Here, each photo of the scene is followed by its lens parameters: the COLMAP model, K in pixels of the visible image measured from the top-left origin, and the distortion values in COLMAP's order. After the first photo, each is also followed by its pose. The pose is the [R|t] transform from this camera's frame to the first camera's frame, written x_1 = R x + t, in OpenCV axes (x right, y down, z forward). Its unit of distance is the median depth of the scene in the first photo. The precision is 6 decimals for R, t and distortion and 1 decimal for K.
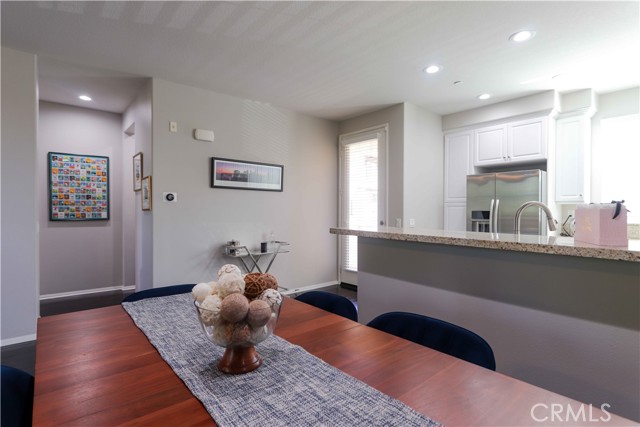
lens RADIAL K [[325.6, 0, 319.0], [0, 325.6, 213.2], [0, 0, 1]] dist [-0.003043, -0.000216]
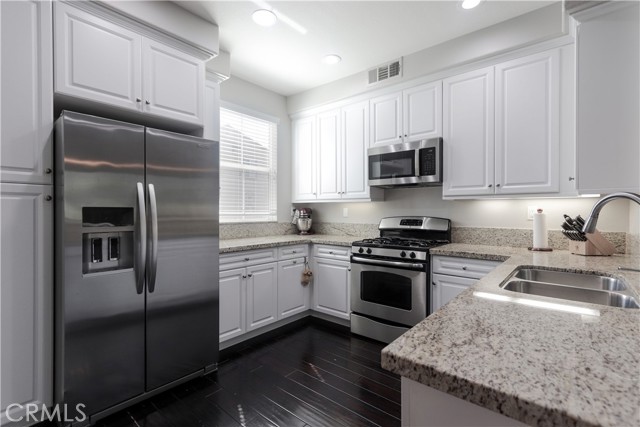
lens RADIAL K [[301.3, 0, 319.2], [0, 301.3, 212.2], [0, 0, 1]] dist [0.003705, 0.002371]
pose [[-0.188389, -0.004553, 0.982084, 0.063610], [0.009022, 0.999939, 0.006367, -0.000364], [-0.982053, 0.010059, -0.188336, 0.814272]]
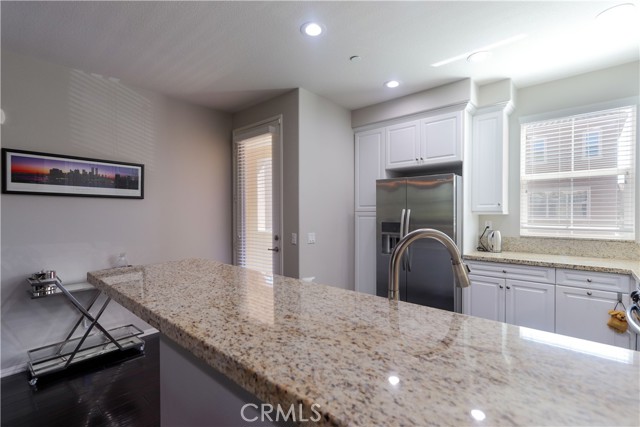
lens RADIAL K [[301.3, 0, 319.7], [0, 301.3, 217.5], [0, 0, 1]] dist [0.003705, 0.002371]
pose [[0.987878, -0.008354, 0.155005, 0.194996], [0.007460, 0.999952, 0.006354, -0.026443], [-0.155050, -0.005121, 0.987893, 0.260175]]
